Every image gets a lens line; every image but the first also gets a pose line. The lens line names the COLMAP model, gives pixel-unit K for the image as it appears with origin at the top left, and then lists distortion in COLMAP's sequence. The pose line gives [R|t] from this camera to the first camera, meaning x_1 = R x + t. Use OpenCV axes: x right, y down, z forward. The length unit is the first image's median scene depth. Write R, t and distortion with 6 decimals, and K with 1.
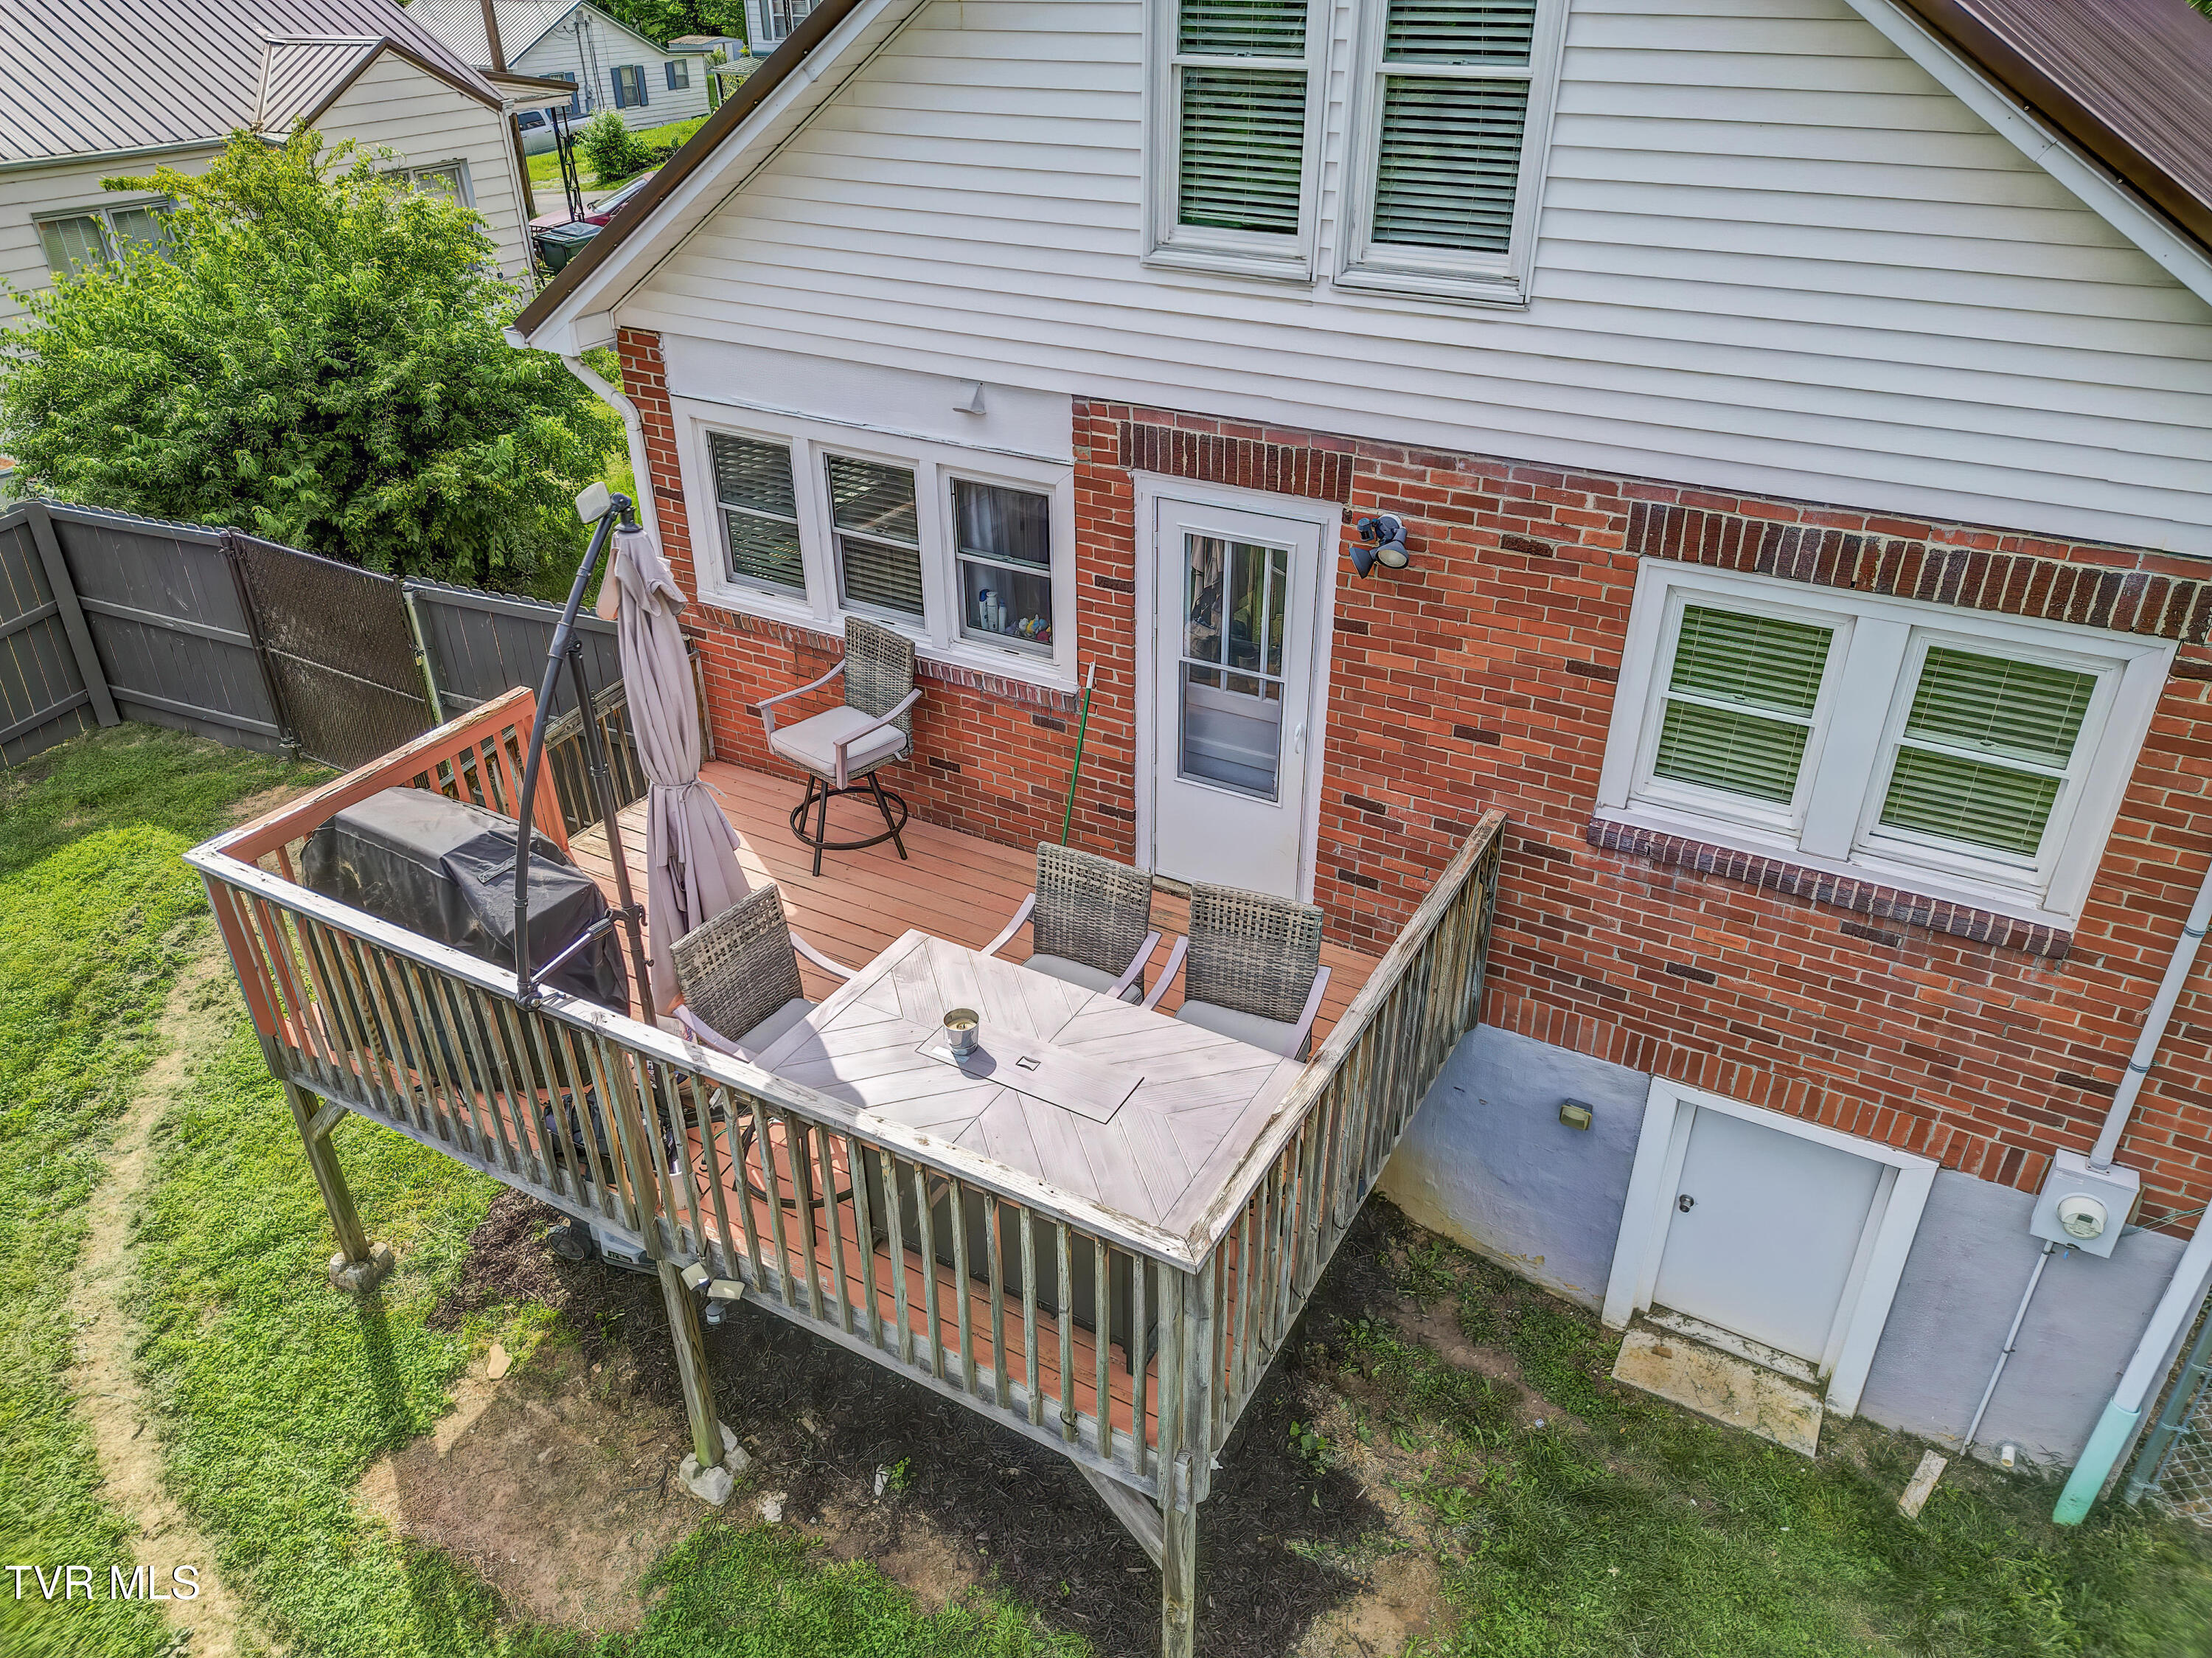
lens RADIAL K [[1554.1, 0, 1093.4], [0, 1554.1, 825.7], [0, 0, 1]] dist [0.030590, -0.009004]
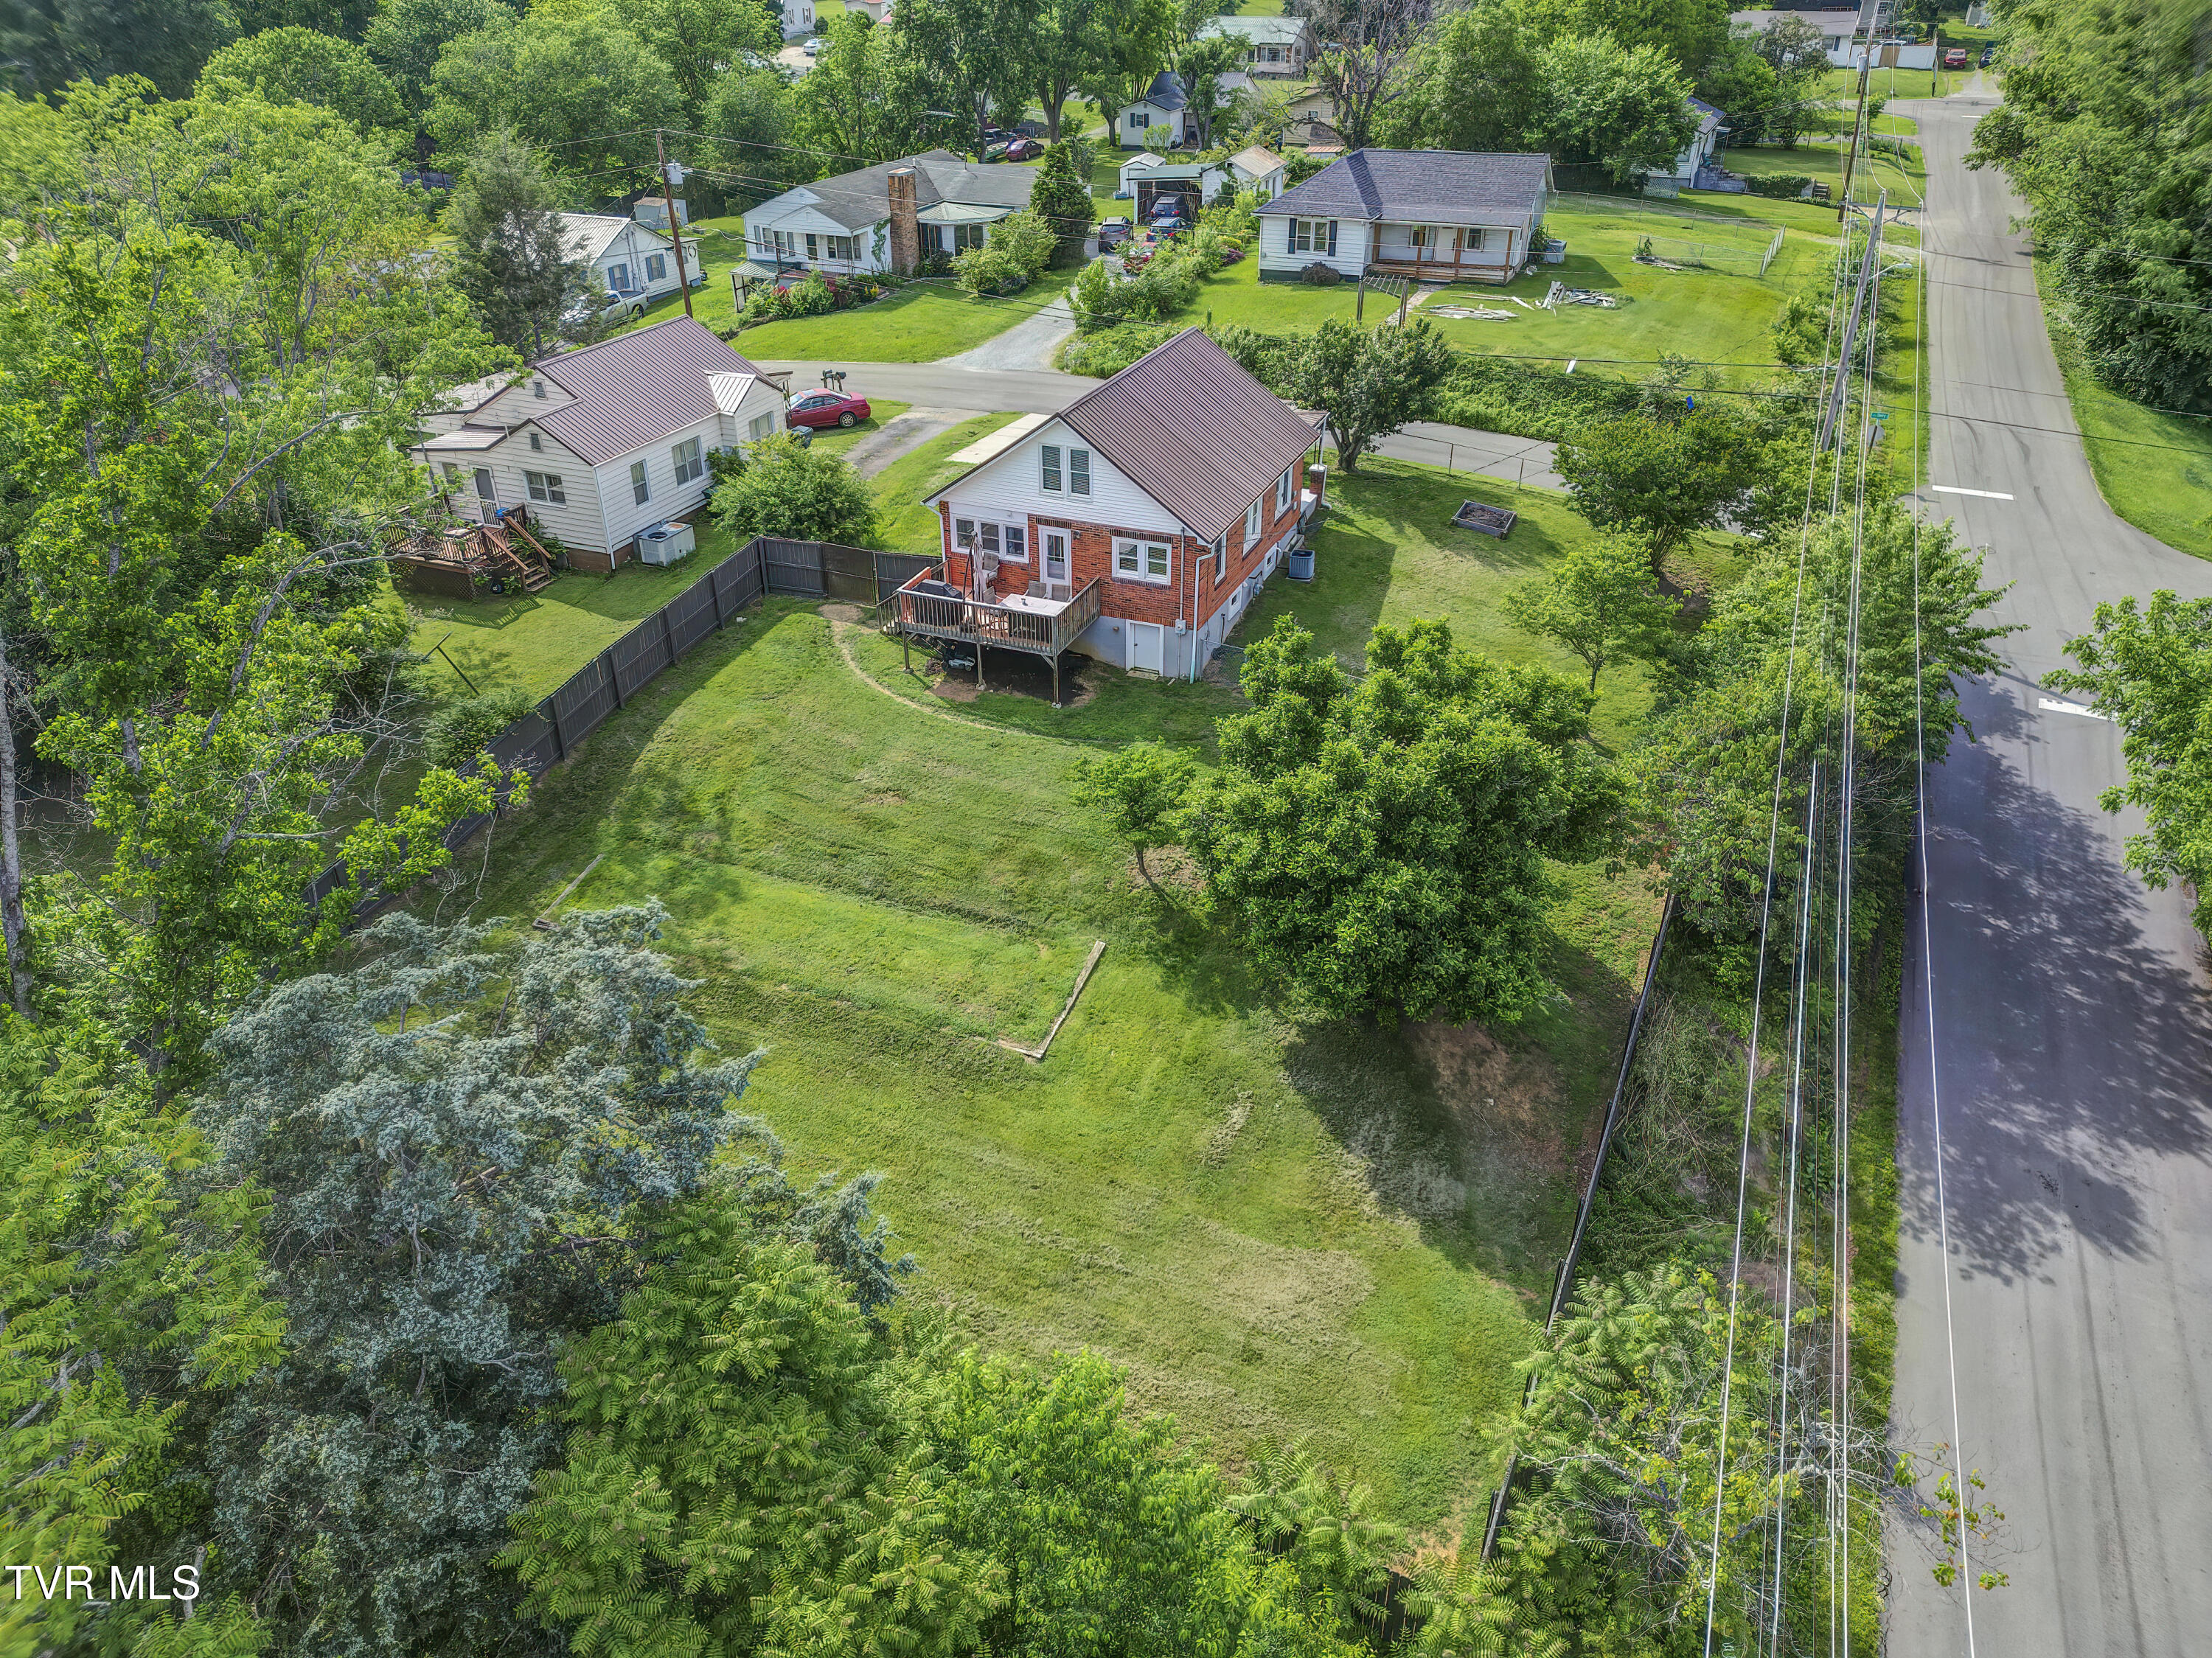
lens RADIAL K [[1669.3, 0, 1113.0], [0, 1669.3, 840.4], [0, 0, 1]] dist [0.016524, -0.002615]
pose [[0.992256, -0.051740, 0.112924, -0.501957], [0.052978, 0.998564, -0.007995, 1.114165], [-0.112348, 0.013915, 0.993572, -5.720371]]
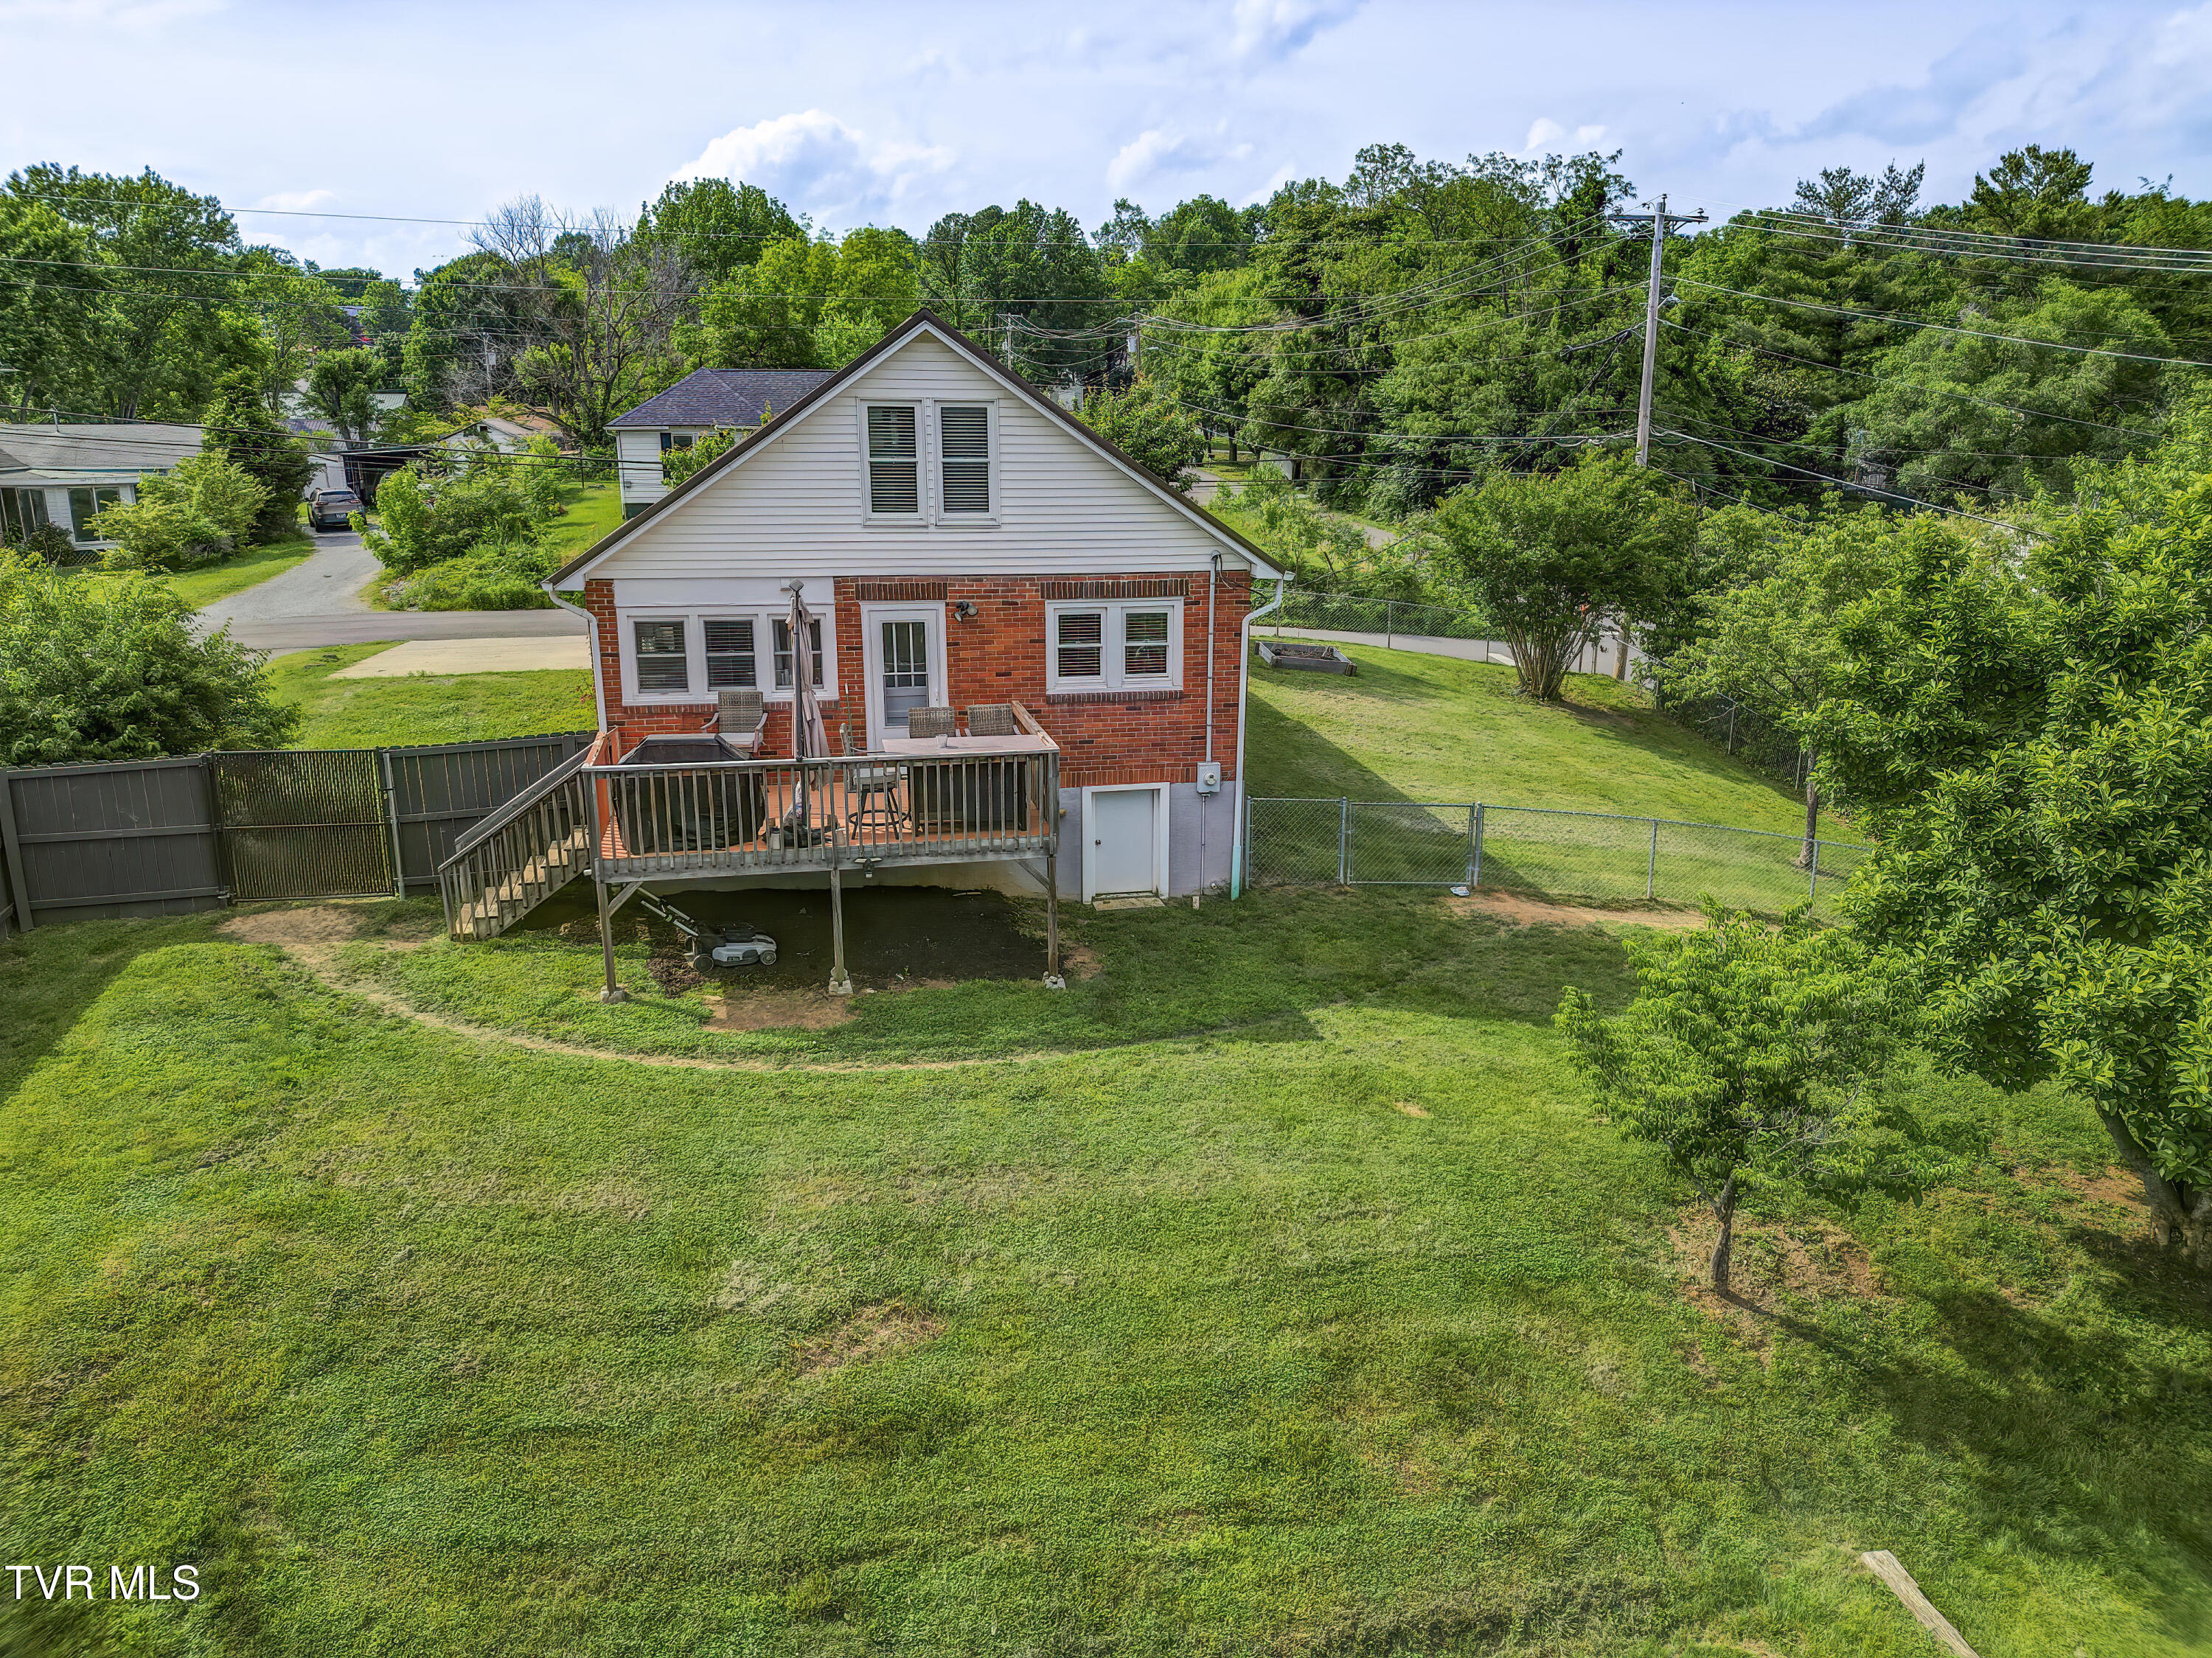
lens RADIAL K [[1553.7, 0, 1112.1], [0, 1553.7, 828.6], [0, 0, 1]] dist [0.030590, -0.009004]
pose [[0.744960, -0.151115, 0.649768, -1.463040], [0.327490, 0.931405, -0.158854, 0.706665], [-0.581193, 0.331132, 0.743348, -1.114653]]
